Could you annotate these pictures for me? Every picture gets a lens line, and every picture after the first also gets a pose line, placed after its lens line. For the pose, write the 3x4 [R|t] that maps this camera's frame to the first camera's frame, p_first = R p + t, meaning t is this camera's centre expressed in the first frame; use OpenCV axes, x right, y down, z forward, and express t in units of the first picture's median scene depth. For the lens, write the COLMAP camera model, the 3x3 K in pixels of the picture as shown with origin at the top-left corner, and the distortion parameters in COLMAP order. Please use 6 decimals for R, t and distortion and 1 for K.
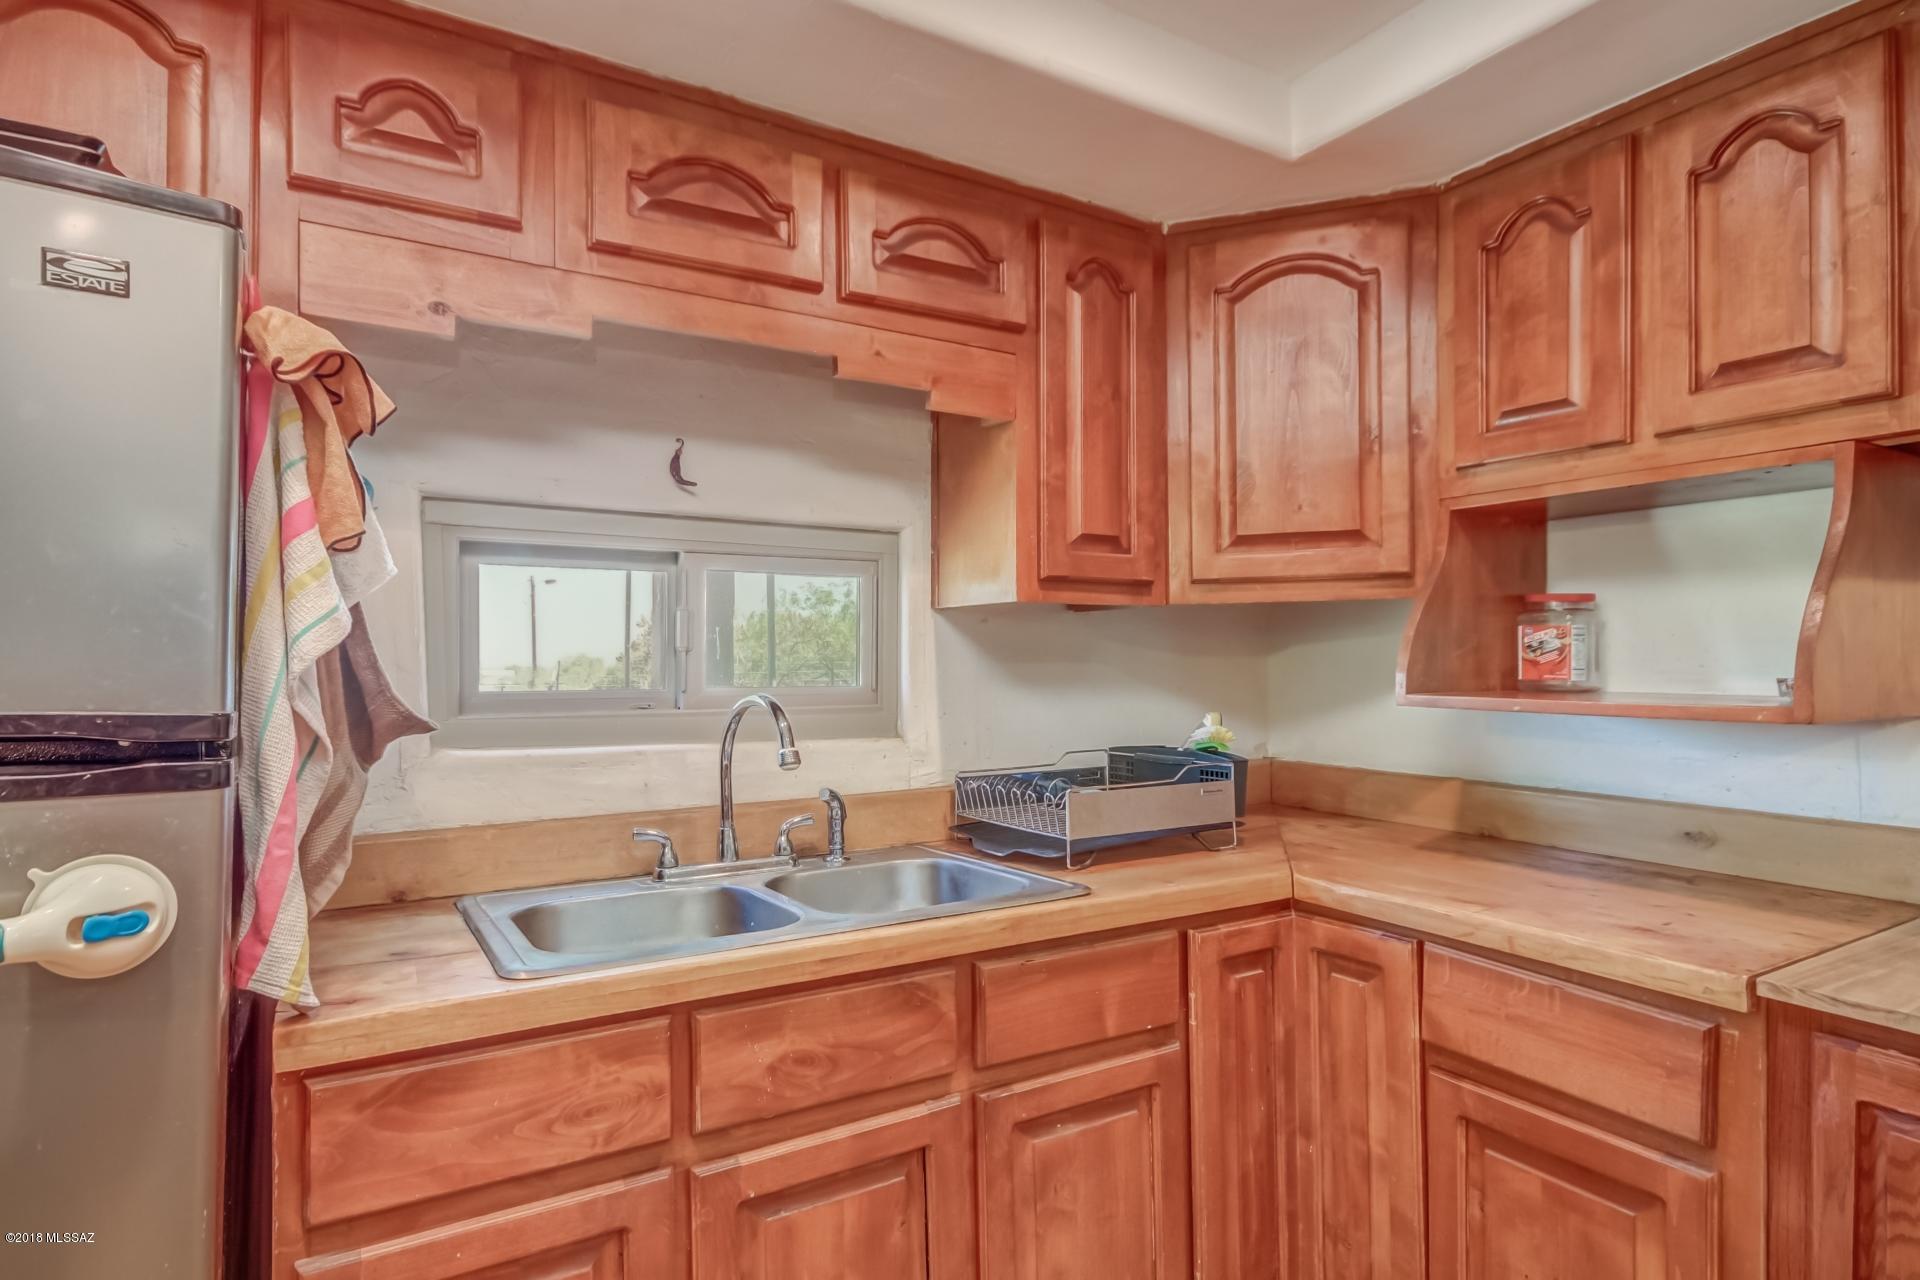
lens RADIAL K [[1028.5, 0, 950.8], [0, 1028.5, 657.3], [0, 0, 1]] dist [0.006355, 0.000613]
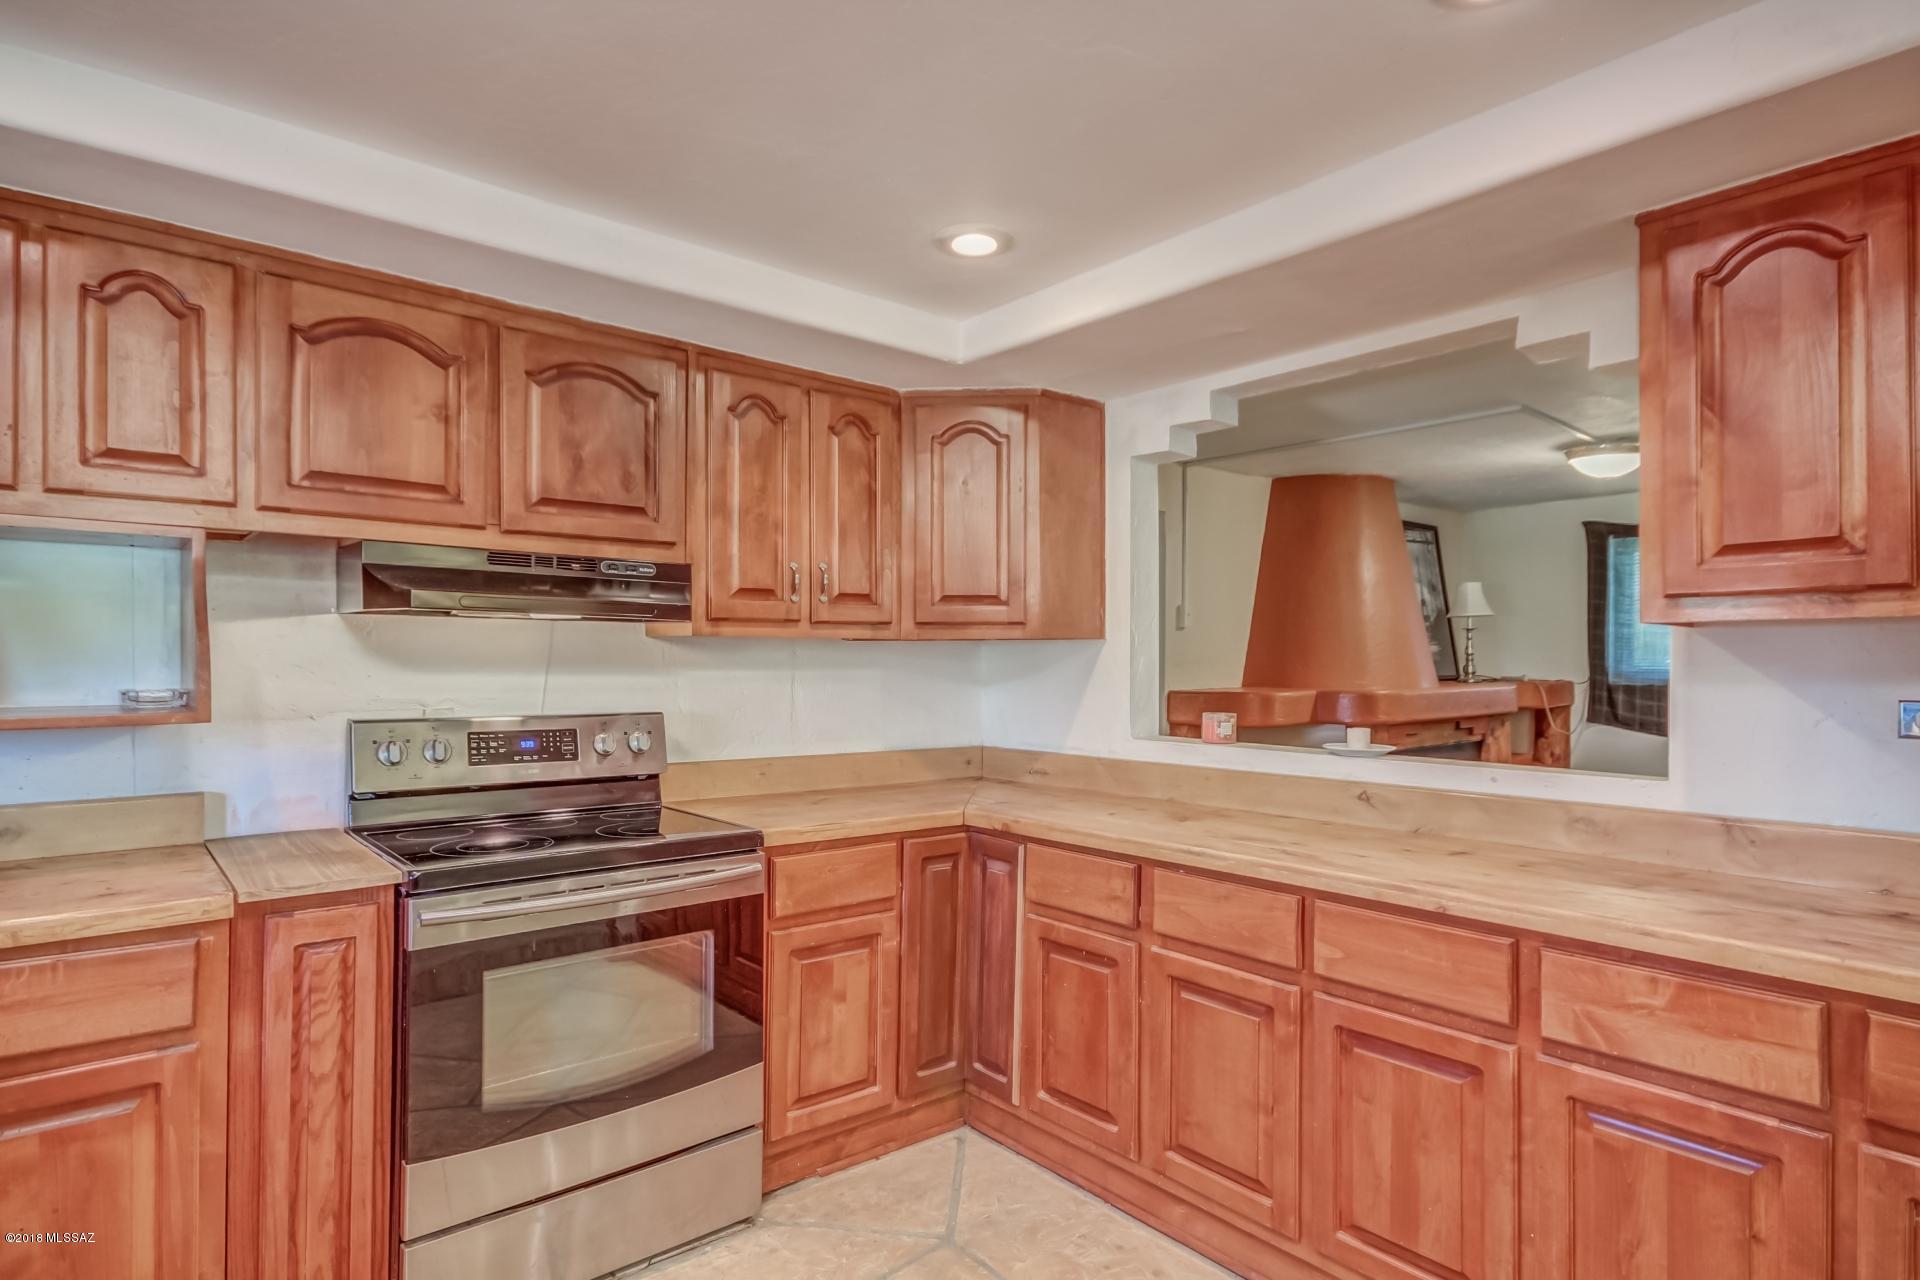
lens RADIAL K [[1028.5, 0, 953.7], [0, 1028.5, 650.8], [0, 0, 1]] dist [0.006355, 0.000613]
pose [[-0.159578, 0.006324, 0.987165, -0.789434], [0.000377, 0.999980, -0.006345, -0.027371], [-0.987185, -0.000640, -0.159577, 0.194526]]
